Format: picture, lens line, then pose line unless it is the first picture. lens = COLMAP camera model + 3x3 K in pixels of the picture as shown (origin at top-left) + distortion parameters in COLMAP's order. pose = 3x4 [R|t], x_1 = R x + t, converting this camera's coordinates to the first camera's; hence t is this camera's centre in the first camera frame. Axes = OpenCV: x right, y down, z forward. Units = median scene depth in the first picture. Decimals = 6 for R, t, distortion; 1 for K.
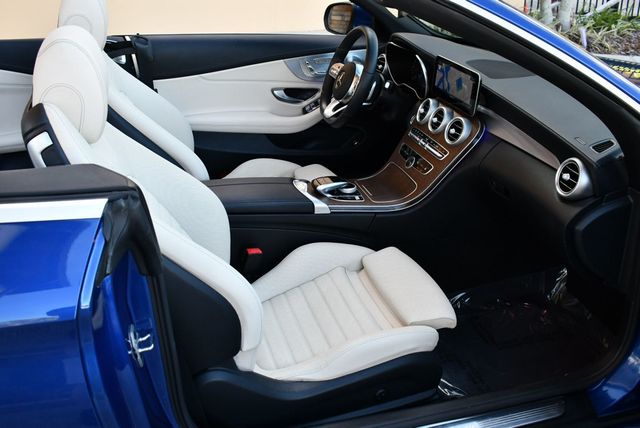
lens RADIAL K [[656.8, 0, 320.6], [0, 656.8, 214.0], [0, 0, 1]] dist [-0.090181, 0.000000]
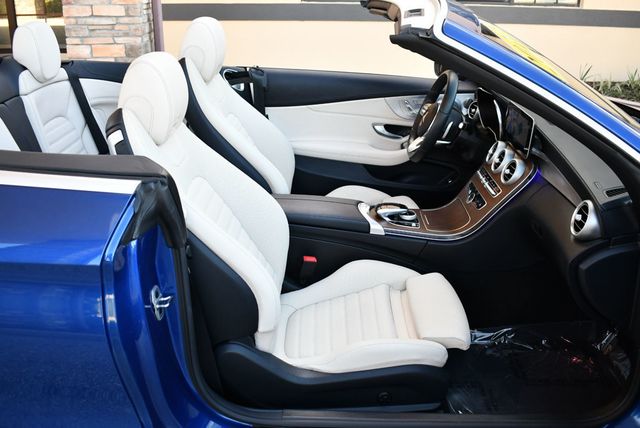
lens RADIAL K [[656.8, 0, 319.1], [0, 656.8, 212.7], [0, 0, 1]] dist [-0.090181, 0.000000]
pose [[0.956983, 0.110243, -0.268386, 0.210972], [-0.128715, 0.990308, -0.052176, 0.035211], [0.260032, 0.084477, 0.961898, -0.091739]]
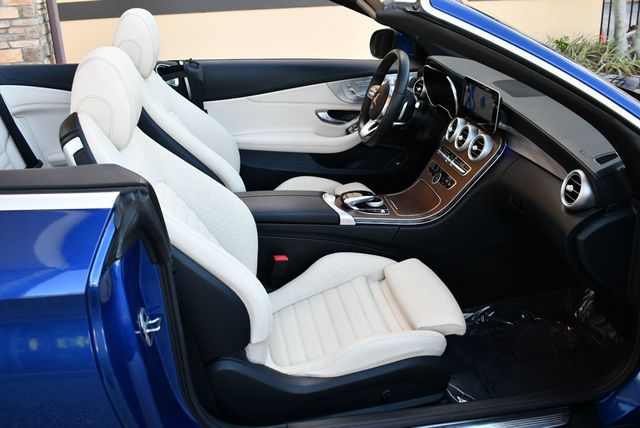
lens RADIAL K [[656.8, 0, 319.1], [0, 656.8, 212.8], [0, 0, 1]] dist [-0.090181, 0.000000]
pose [[0.991741, 0.019169, -0.126819, 0.094894], [-0.025449, 0.998519, -0.048090, 0.033506], [0.125709, 0.050920, 0.990760, -0.051798]]
